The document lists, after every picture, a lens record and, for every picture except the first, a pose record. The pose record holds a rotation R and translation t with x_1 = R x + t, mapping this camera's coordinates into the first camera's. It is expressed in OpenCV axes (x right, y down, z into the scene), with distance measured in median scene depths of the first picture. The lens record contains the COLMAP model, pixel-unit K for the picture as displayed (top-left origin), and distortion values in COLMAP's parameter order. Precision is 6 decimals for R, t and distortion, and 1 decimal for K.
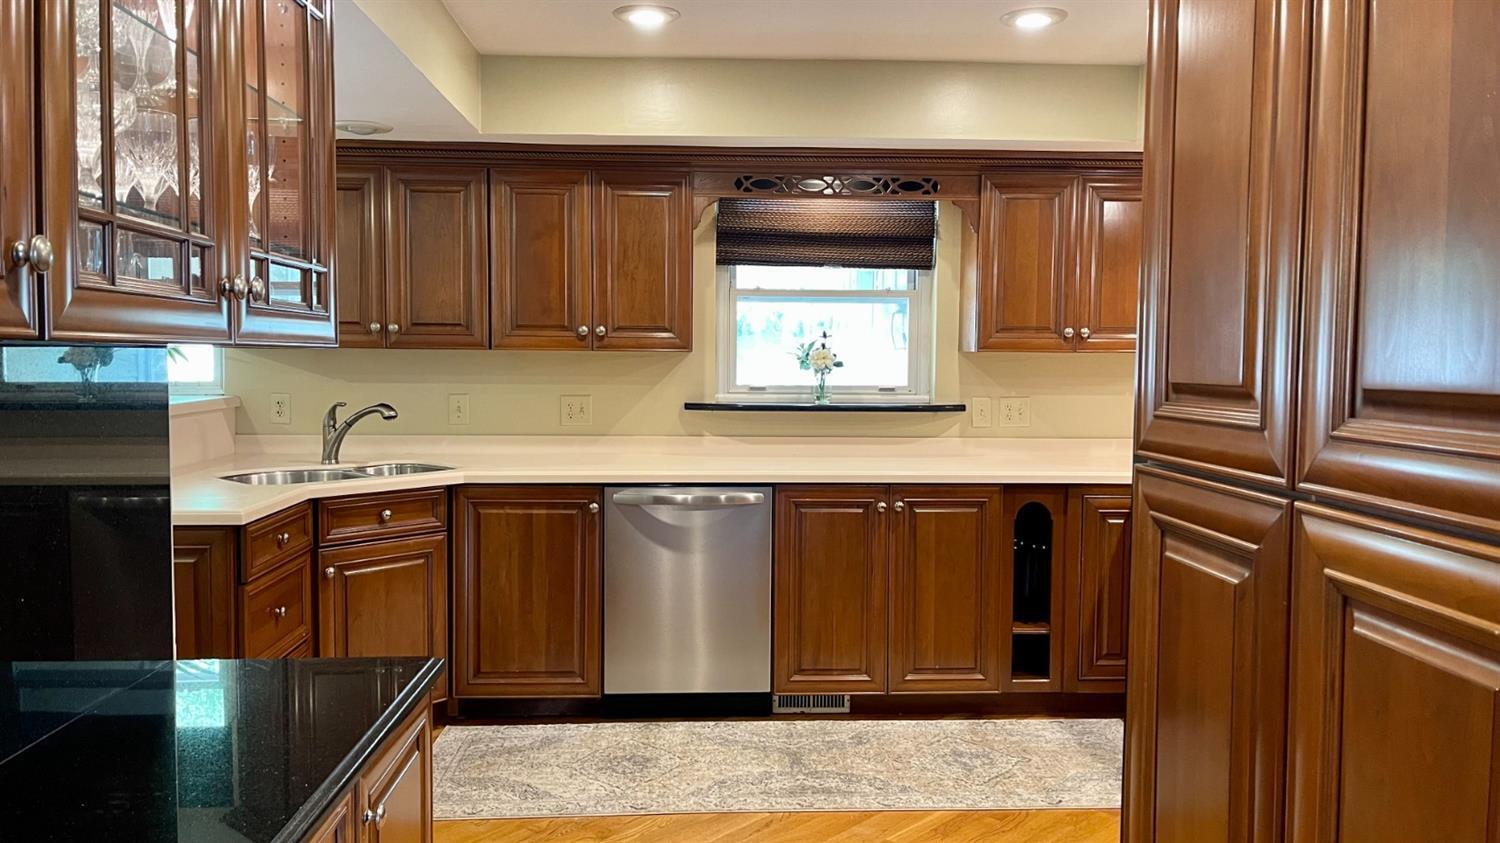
lens RADIAL K [[1161.5, 0, 750.5], [0, 1161.5, 409.1], [0, 0, 1]] dist [0.058562, -0.001851]
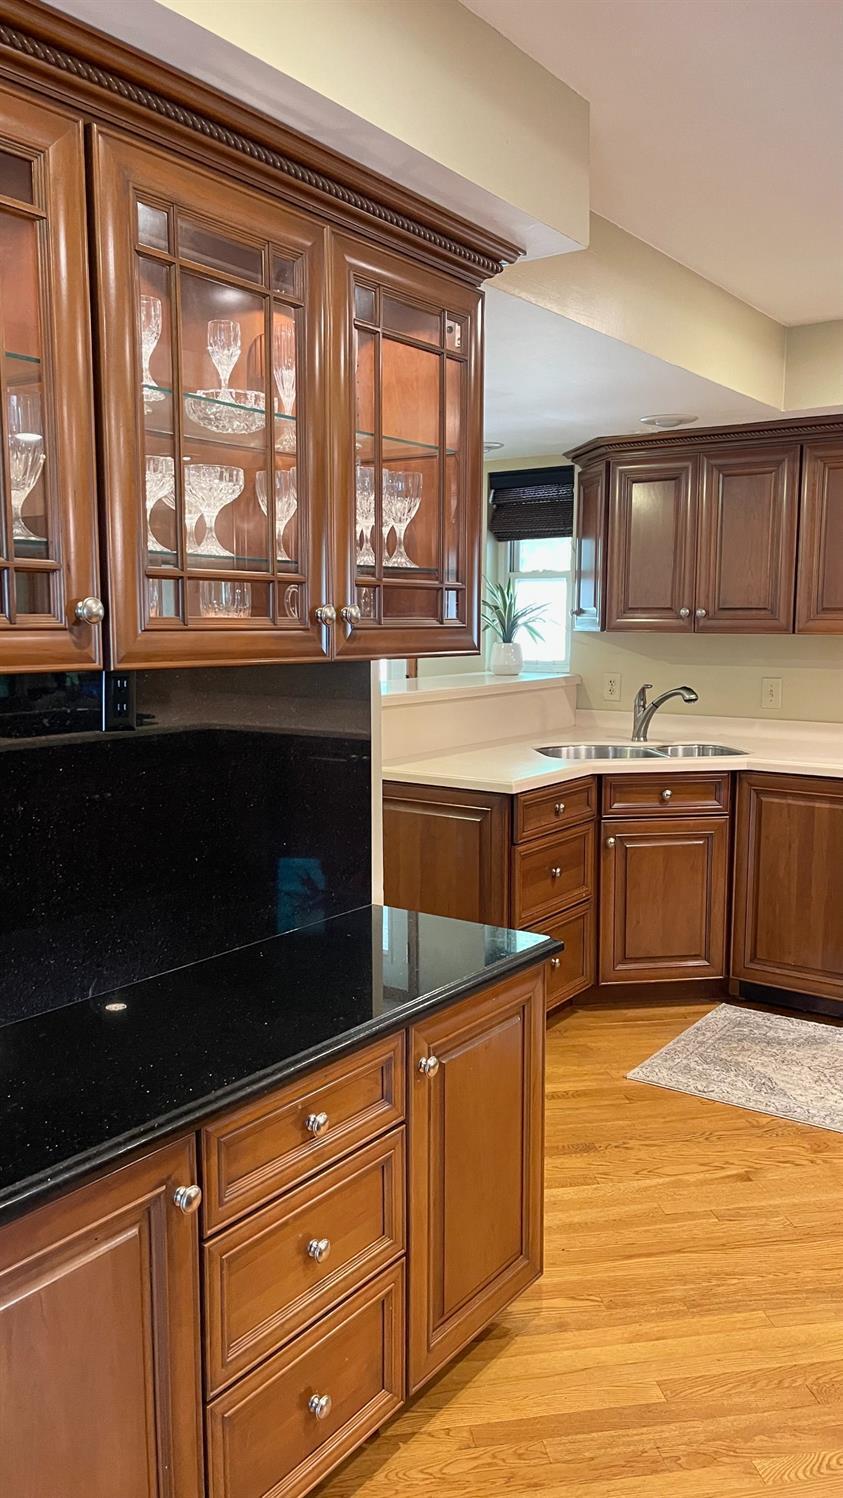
lens RADIAL K [[1159.9, 0, 421.5], [0, 1159.9, 749.0], [0, 0, 1]] dist [0.058562, -0.001851]
pose [[0.785288, 0.066949, -0.615500, 0.148936], [-0.026692, 0.996873, 0.074377, -0.021026], [0.618555, -0.041979, 0.784619, 0.041591]]
